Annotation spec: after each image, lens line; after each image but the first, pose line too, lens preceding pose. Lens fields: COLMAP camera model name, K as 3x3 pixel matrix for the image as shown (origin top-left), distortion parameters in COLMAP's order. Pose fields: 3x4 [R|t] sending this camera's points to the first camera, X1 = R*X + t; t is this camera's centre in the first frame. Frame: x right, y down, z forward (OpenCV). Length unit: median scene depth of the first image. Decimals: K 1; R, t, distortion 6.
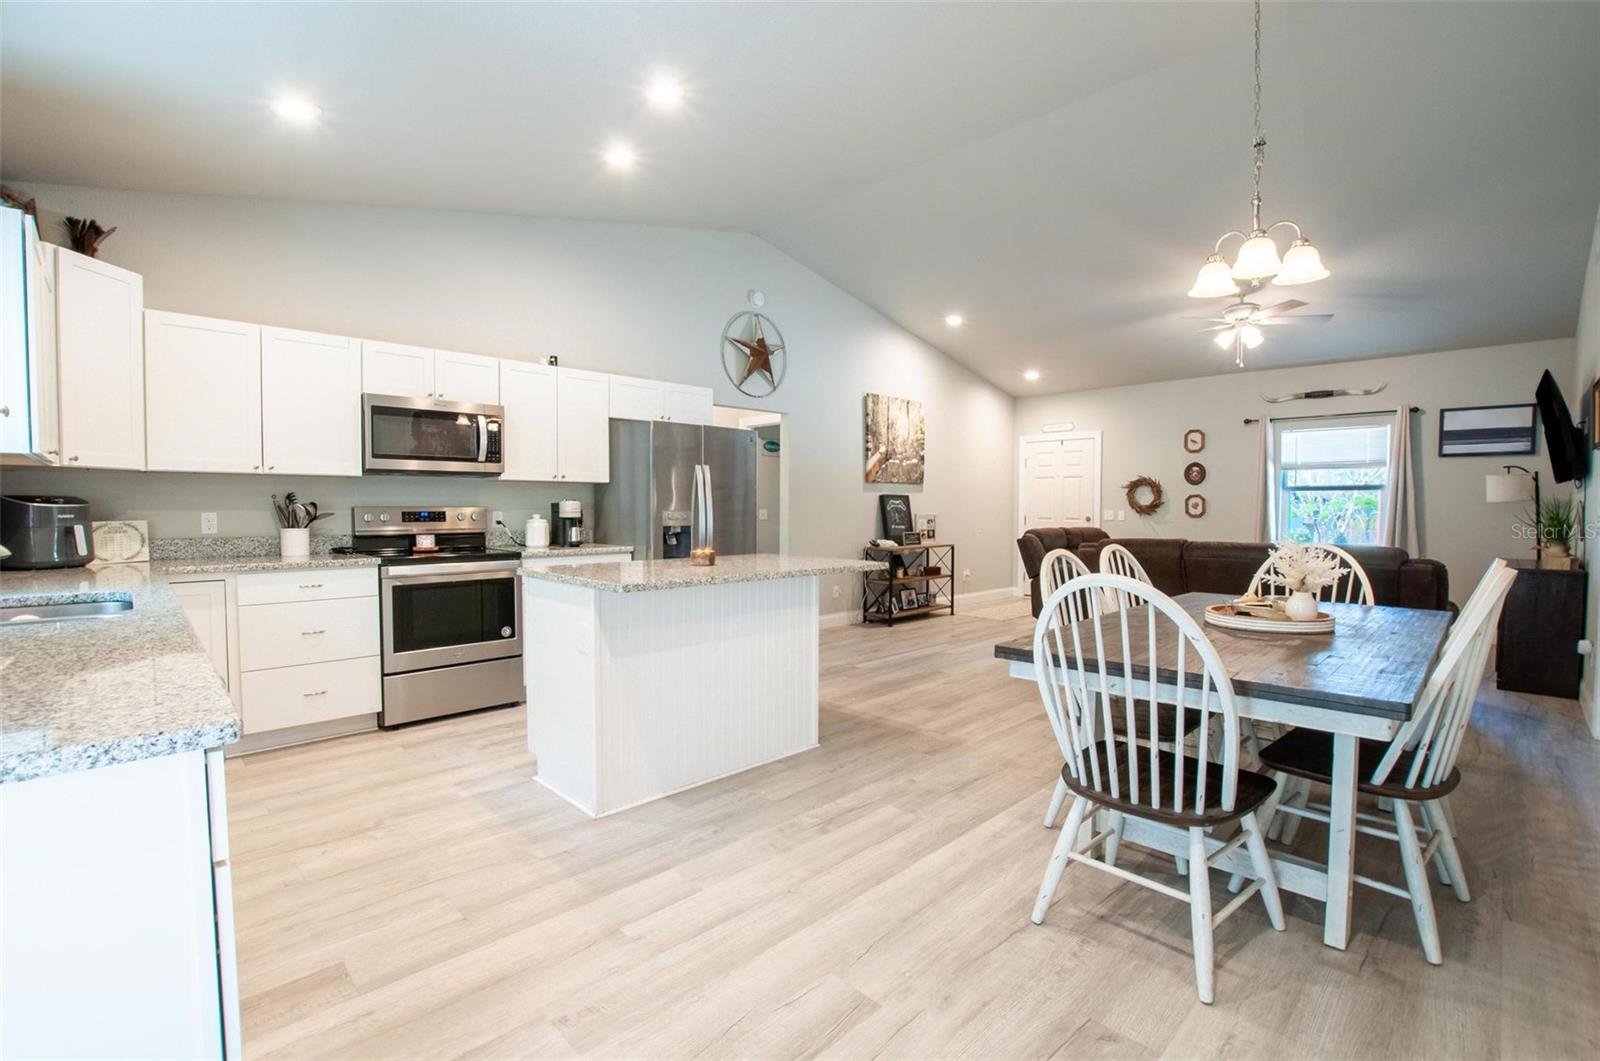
lens RADIAL K [[707.1, 0, 800.7], [0, 707.1, 525.2], [0, 0, 1]] dist [-0.028662, 0.002549]
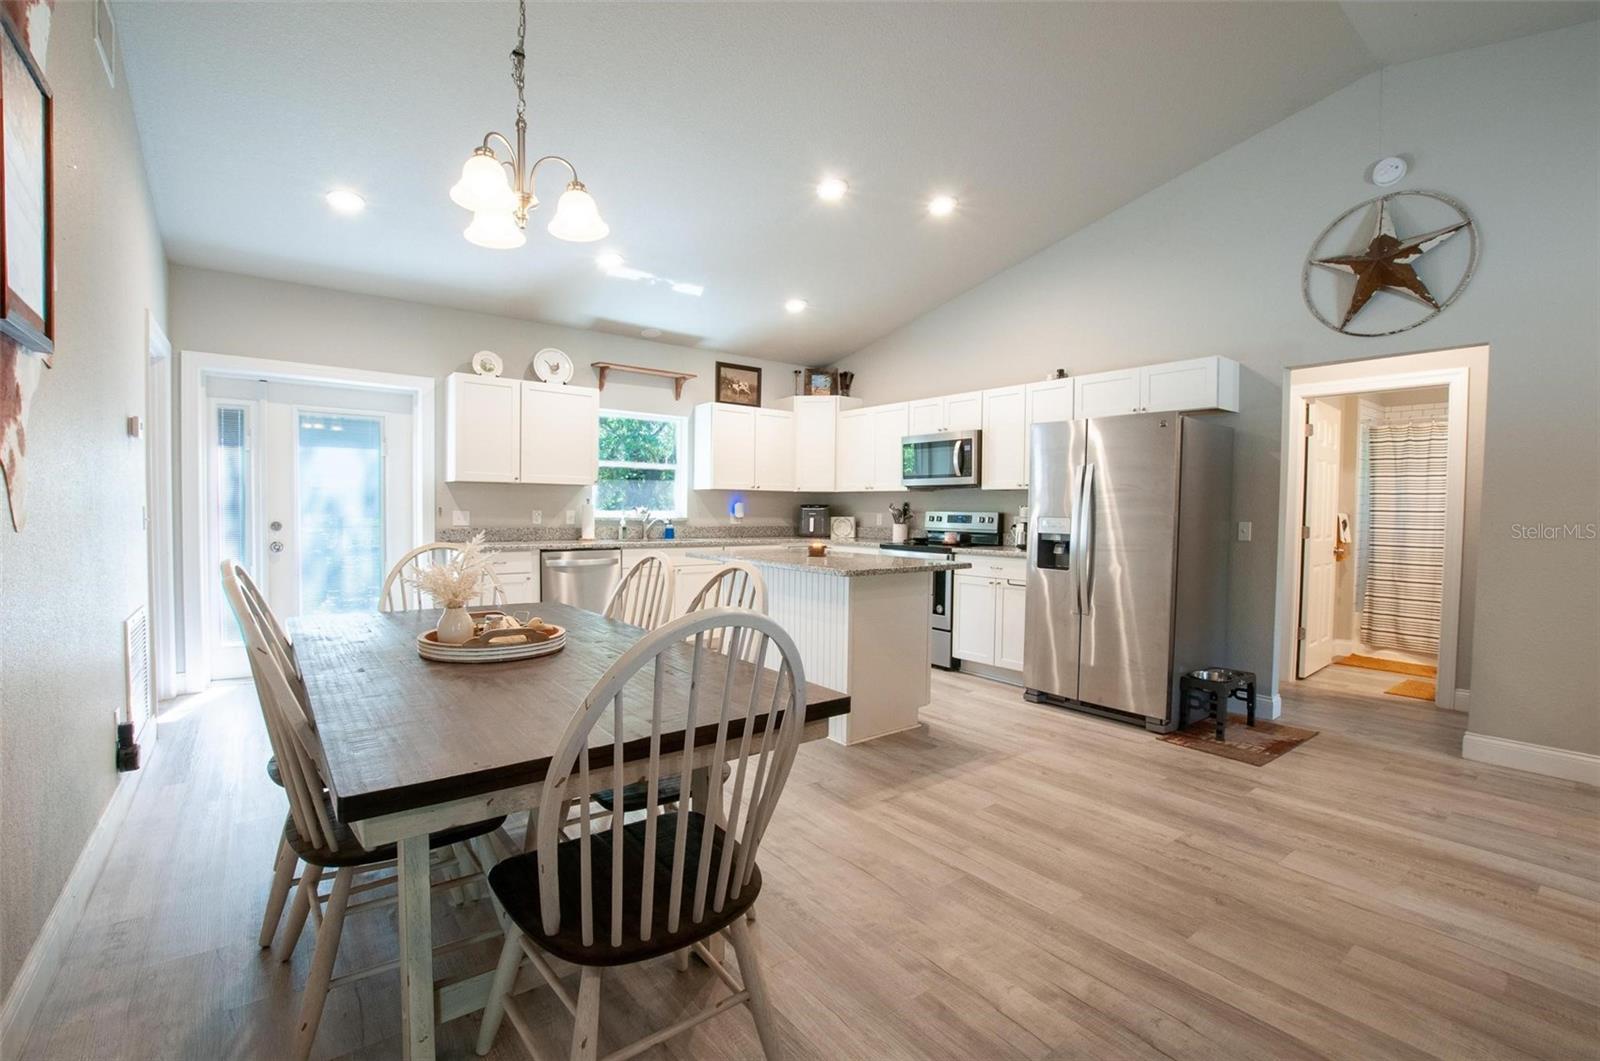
lens RADIAL K [[707.1, 0, 800.1], [0, 707.1, 533.6], [0, 0, 1]] dist [-0.028662, 0.002549]
pose [[-0.103210, 0.035527, -0.994025, 0.829779], [-0.037240, 0.998523, 0.039555, -0.025344], [0.993962, 0.041100, -0.101735, 0.820207]]
